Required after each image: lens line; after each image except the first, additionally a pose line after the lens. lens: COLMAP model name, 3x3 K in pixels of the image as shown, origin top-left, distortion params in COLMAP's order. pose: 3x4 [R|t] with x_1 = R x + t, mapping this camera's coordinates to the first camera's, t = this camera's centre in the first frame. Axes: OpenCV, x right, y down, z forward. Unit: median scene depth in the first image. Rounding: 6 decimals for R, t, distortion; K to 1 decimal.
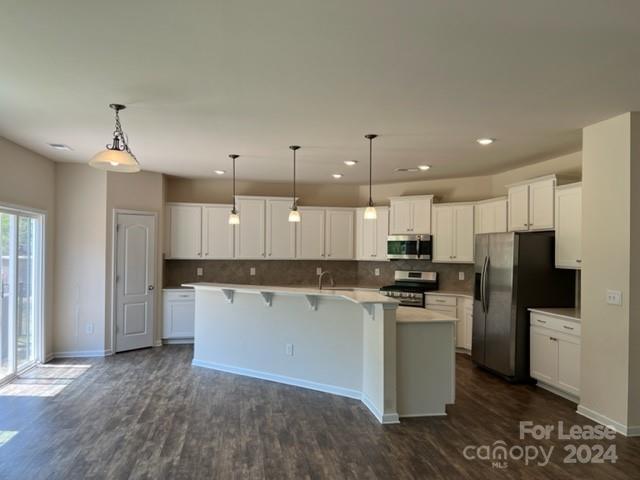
lens RADIAL K [[482.8, 0, 319.9], [0, 482.8, 240.0], [0, 0, 1]] dist [0.094111, 0.002530]
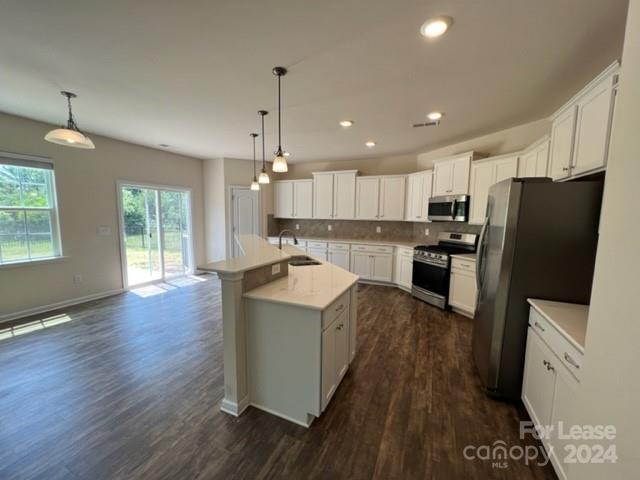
lens RADIAL K [[258.0, 0, 320.4], [0, 258.0, 235.7], [0, 0, 1]] dist [0.001013, 0.000039]
pose [[0.821757, 0.049597, -0.567676, 0.273849], [0.006429, 0.995335, 0.096267, 0.017499], [0.569803, -0.082757, 0.817604, 0.409403]]
